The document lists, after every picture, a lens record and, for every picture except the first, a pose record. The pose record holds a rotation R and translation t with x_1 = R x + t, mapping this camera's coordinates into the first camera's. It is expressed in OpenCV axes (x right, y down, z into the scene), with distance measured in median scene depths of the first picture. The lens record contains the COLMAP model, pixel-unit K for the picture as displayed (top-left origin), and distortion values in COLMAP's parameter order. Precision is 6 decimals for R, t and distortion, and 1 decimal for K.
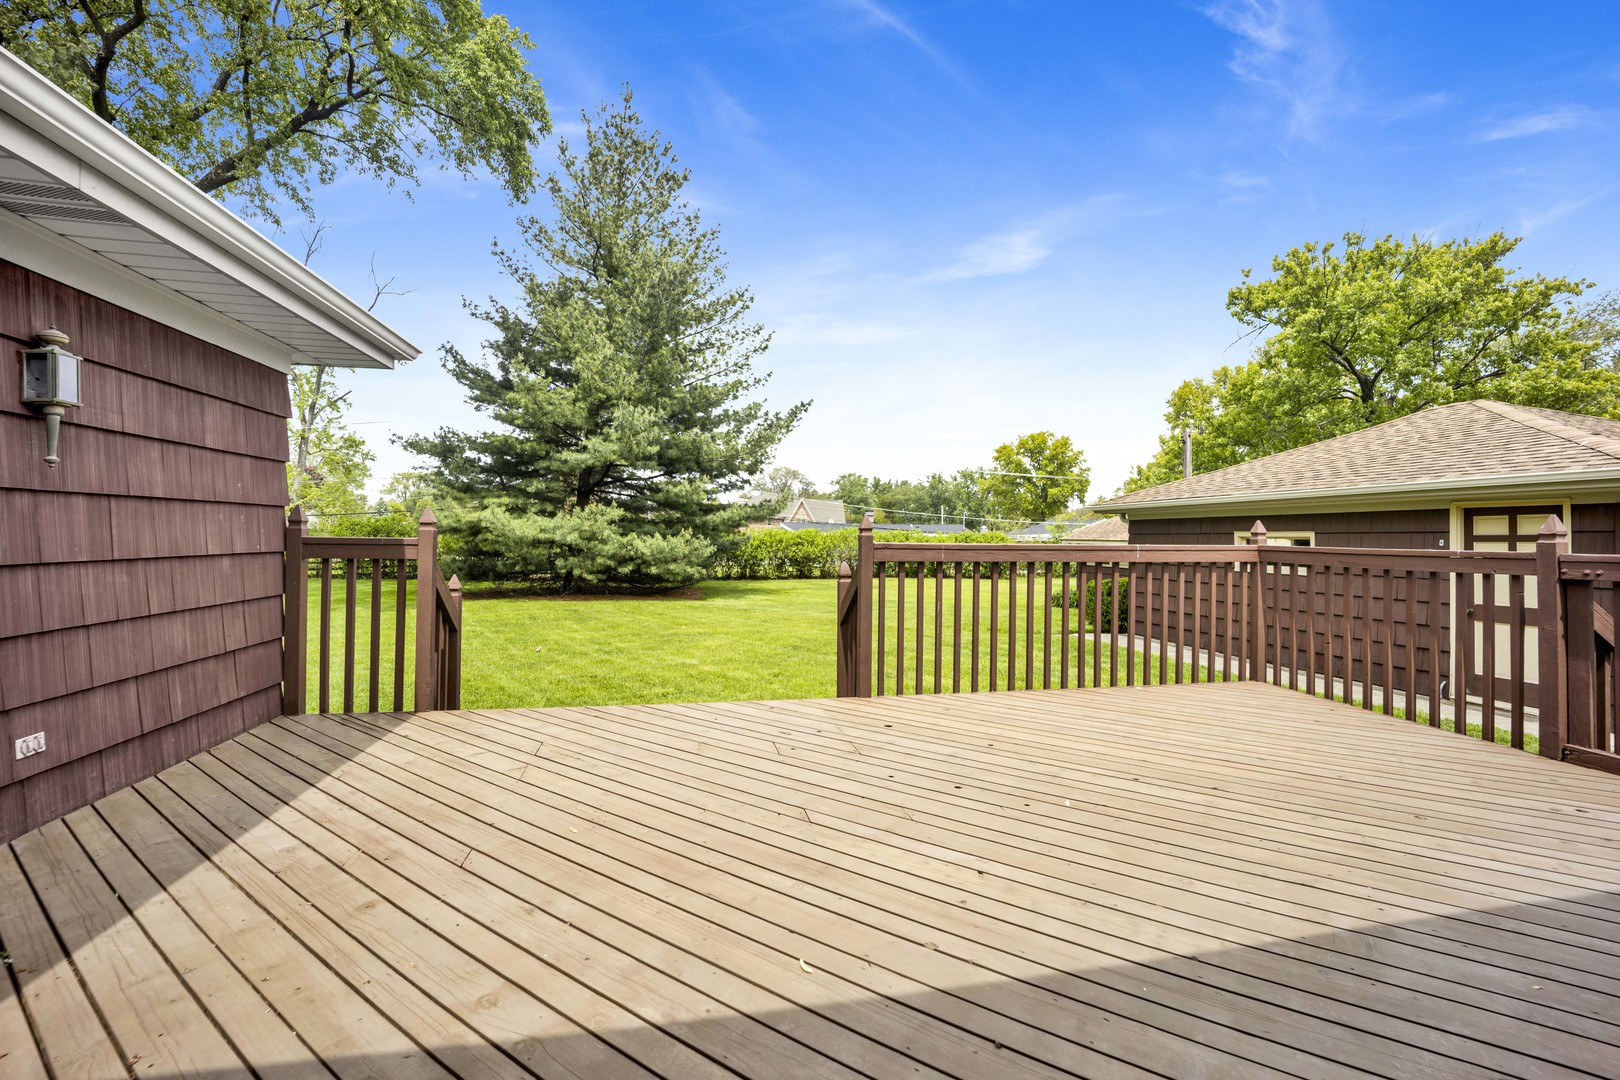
lens RADIAL K [[673.7, 0, 812.5], [0, 673.7, 524.3], [0, 0, 1]] dist [-0.023172, 0.000202]
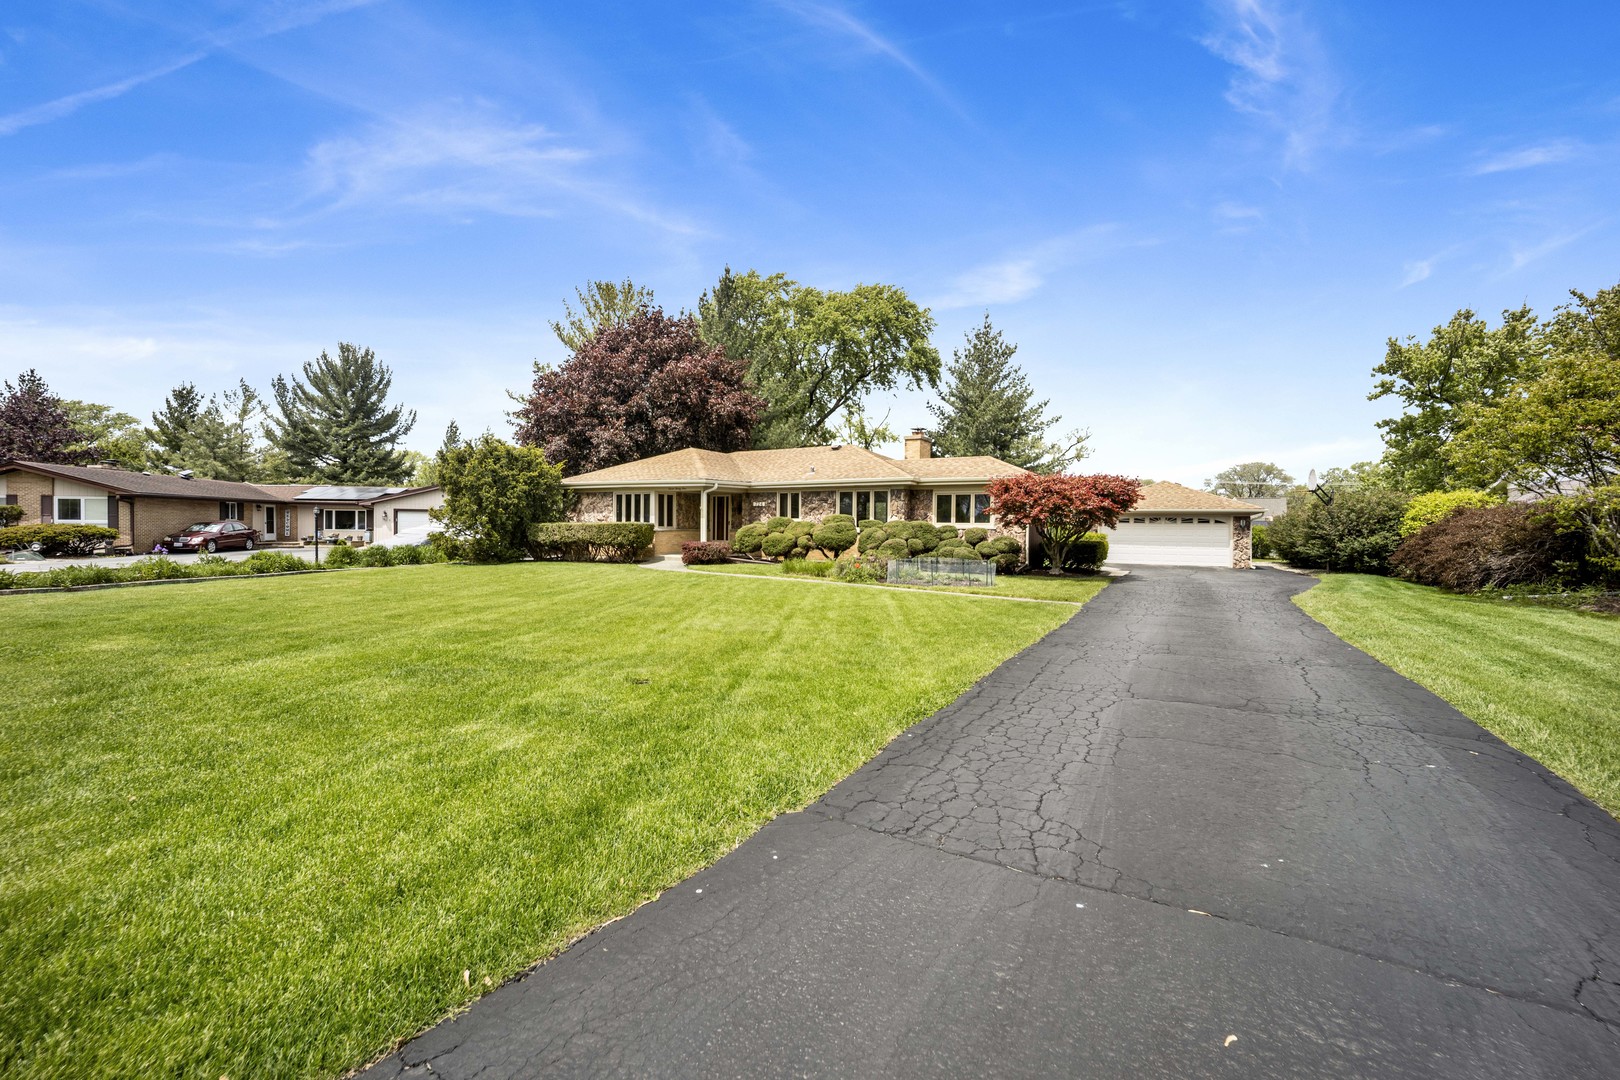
lens RADIAL K [[651.8, 0, 812.5], [0, 651.8, 534.3], [0, 0, 1]] dist [-0.019522, 0.000016]
pose [[0.752180, 0.006946, -0.658921, 0.762932], [0.003405, 0.999890, 0.014427, 0.006803], [0.658948, -0.013095, 0.752074, -1.038459]]
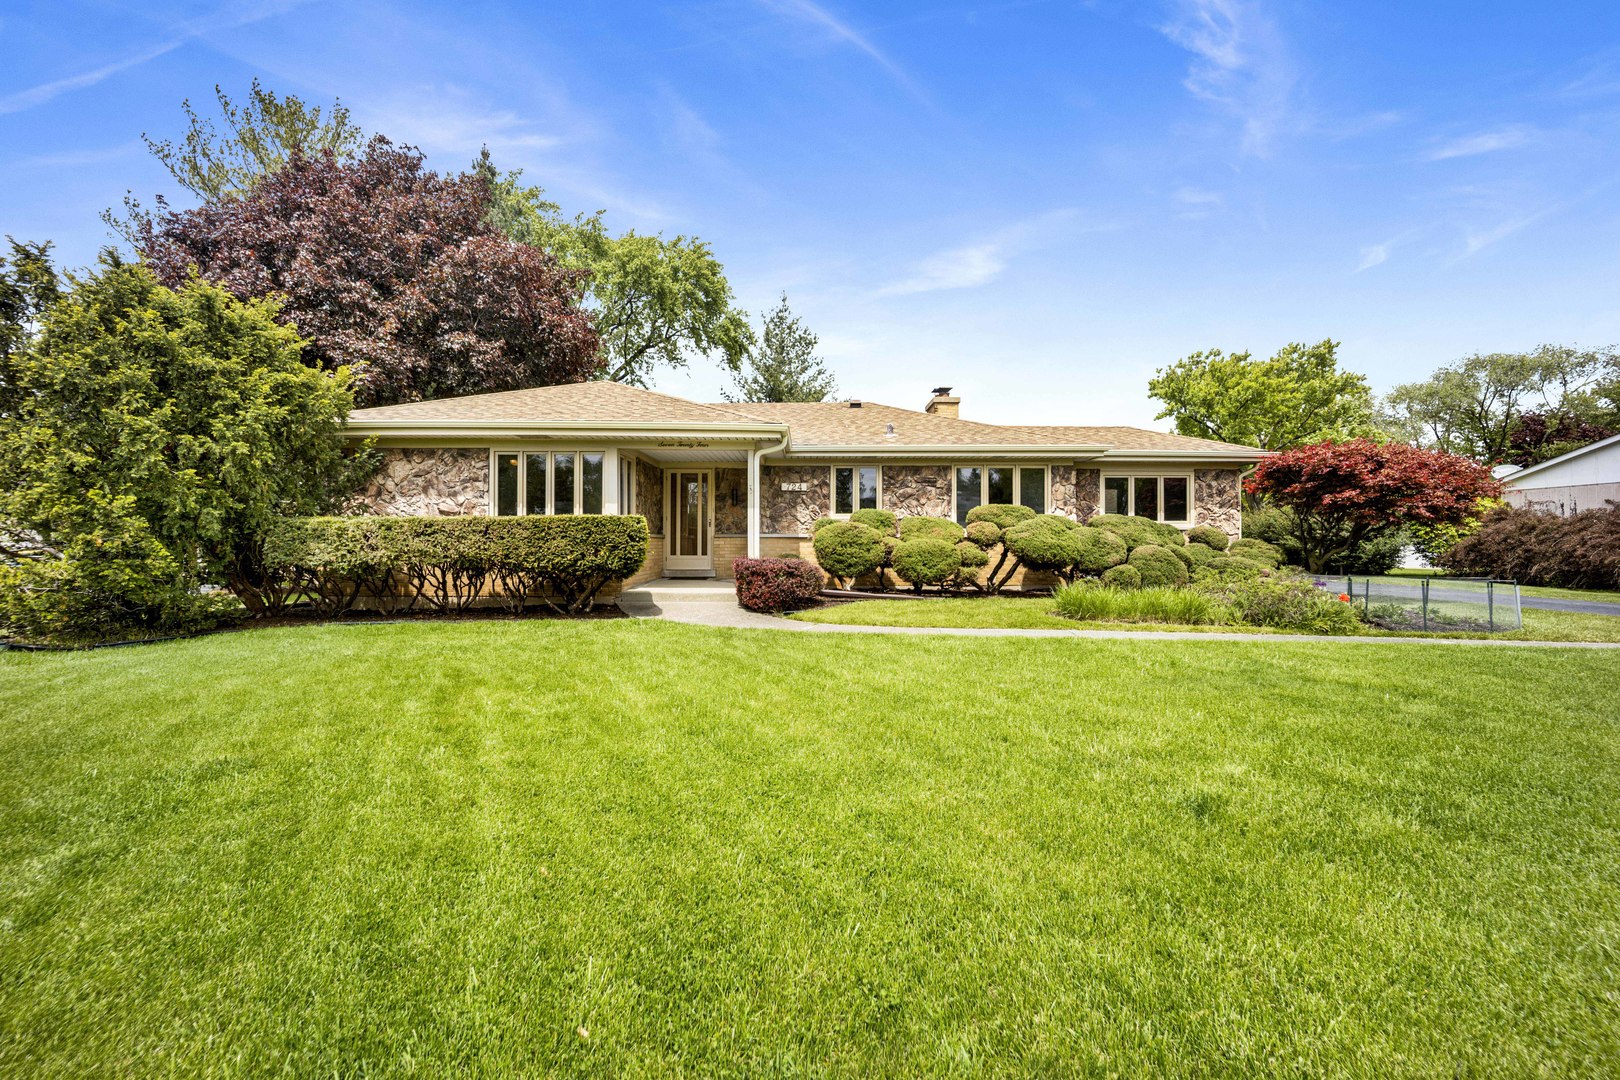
lens RADIAL K [[651.8, 0, 812.5], [0, 651.8, 534.3], [0, 0, 1]] dist [-0.019522, 0.000016]
pose [[0.981392, -0.008697, -0.191819, 0.164429], [0.008729, 0.999962, -0.000679, 0.014725], [0.191818, -0.001008, 0.981430, -0.870659]]
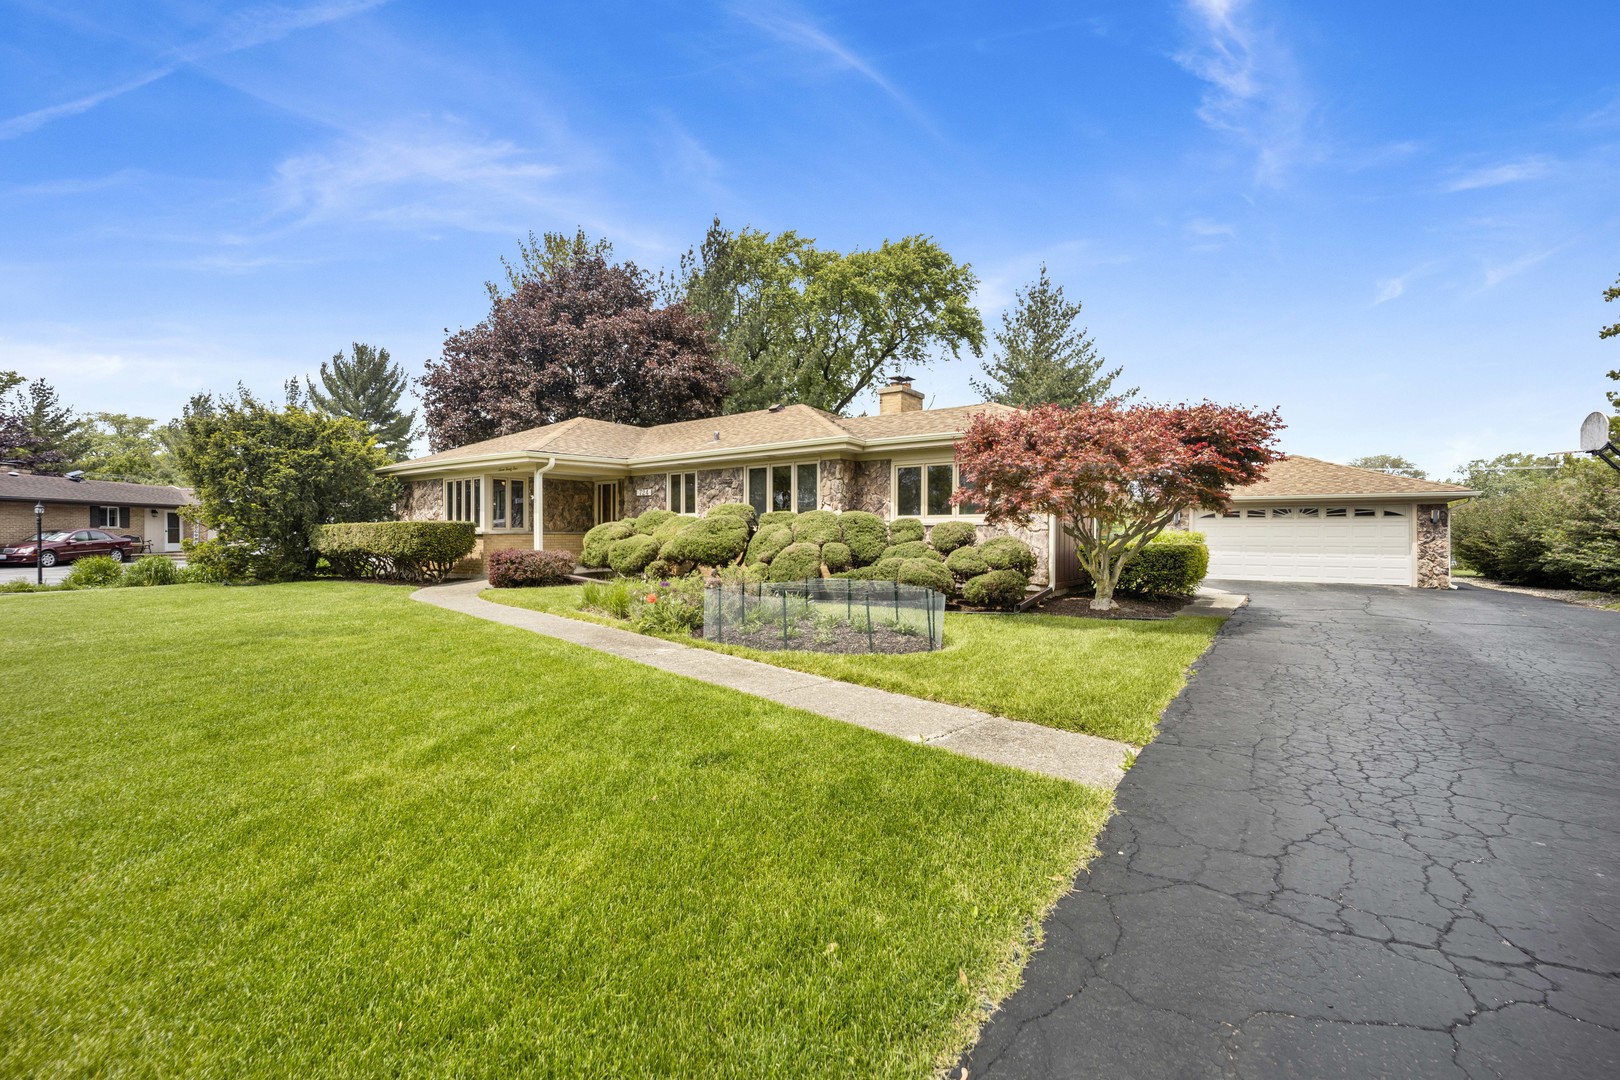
lens RADIAL K [[665.1, 0, 809.3], [0, 665.1, 534.8], [0, 0, 1]] dist [-0.019704, 0.000109]
pose [[0.674589, -0.006113, -0.738168, 0.649757], [0.012046, 0.999924, 0.002728, 0.017518], [0.738095, -0.010732, 0.674612, -0.671408]]
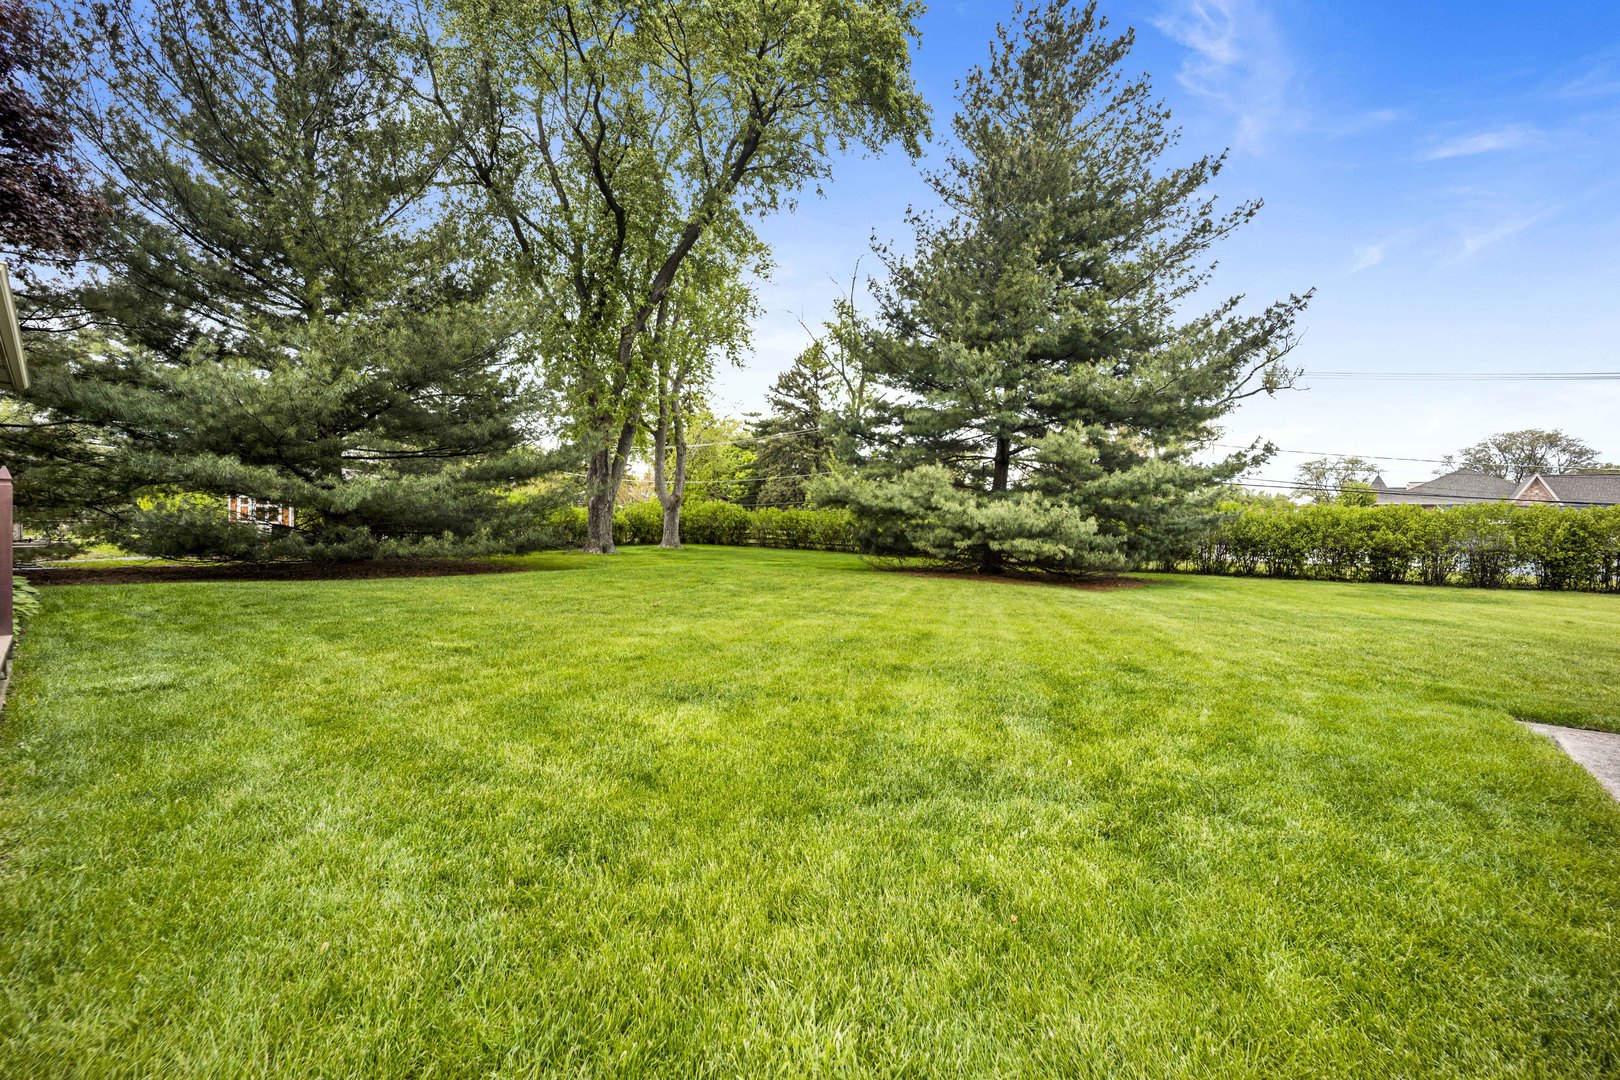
lens RADIAL K [[665.1, 0, 809.3], [0, 665.1, 534.8], [0, 0, 1]] dist [-0.019704, 0.000109]
pose [[0.616024, 0.018058, -0.787520, 0.216889], [-0.000607, 0.999748, 0.022449, 0.031802], [0.787727, -0.013351, 0.615880, 0.295141]]
